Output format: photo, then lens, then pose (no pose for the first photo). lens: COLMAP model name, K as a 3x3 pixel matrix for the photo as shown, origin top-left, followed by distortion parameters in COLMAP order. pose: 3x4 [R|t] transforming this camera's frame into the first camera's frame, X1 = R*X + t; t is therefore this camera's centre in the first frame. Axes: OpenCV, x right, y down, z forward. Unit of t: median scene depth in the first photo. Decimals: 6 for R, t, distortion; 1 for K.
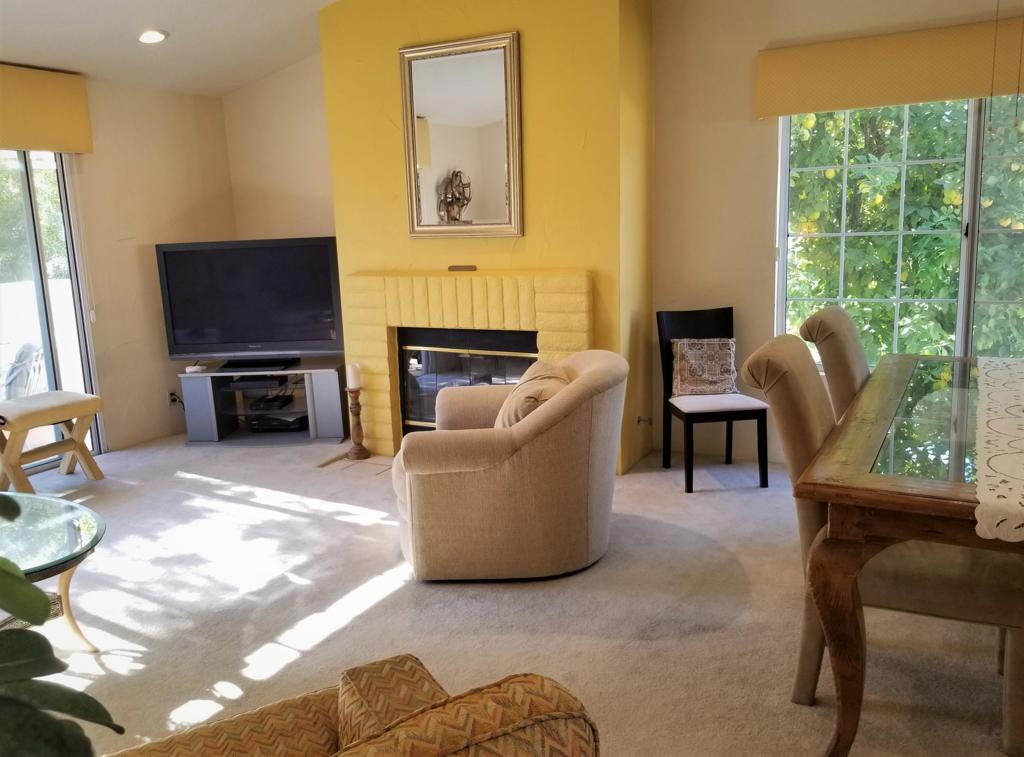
lens RADIAL K [[795.0, 0, 508.7], [0, 795.0, 382.8], [0, 0, 1]] dist [-0.004187, -0.002733]
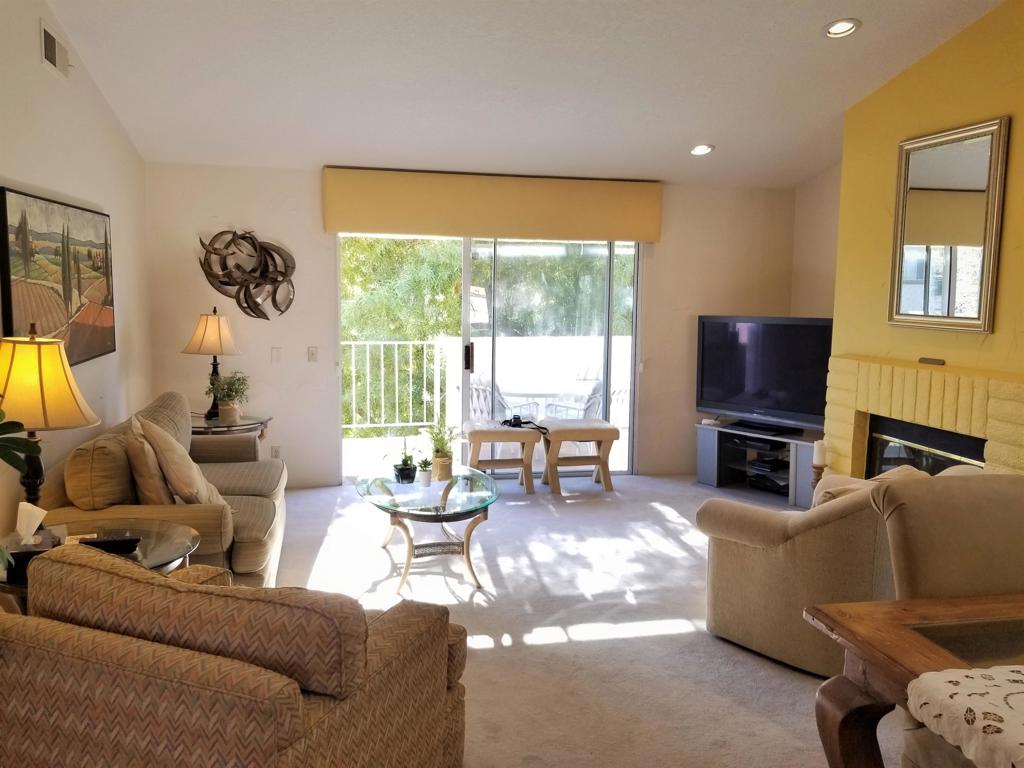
lens RADIAL K [[795.0, 0, 514.7], [0, 795.0, 378.3], [0, 0, 1]] dist [-0.004187, -0.002733]
pose [[0.661283, 0.122436, -0.740077, 0.317573], [-0.181385, 0.983412, 0.000619, -0.034829], [0.727876, 0.133829, 0.672522, 0.003271]]
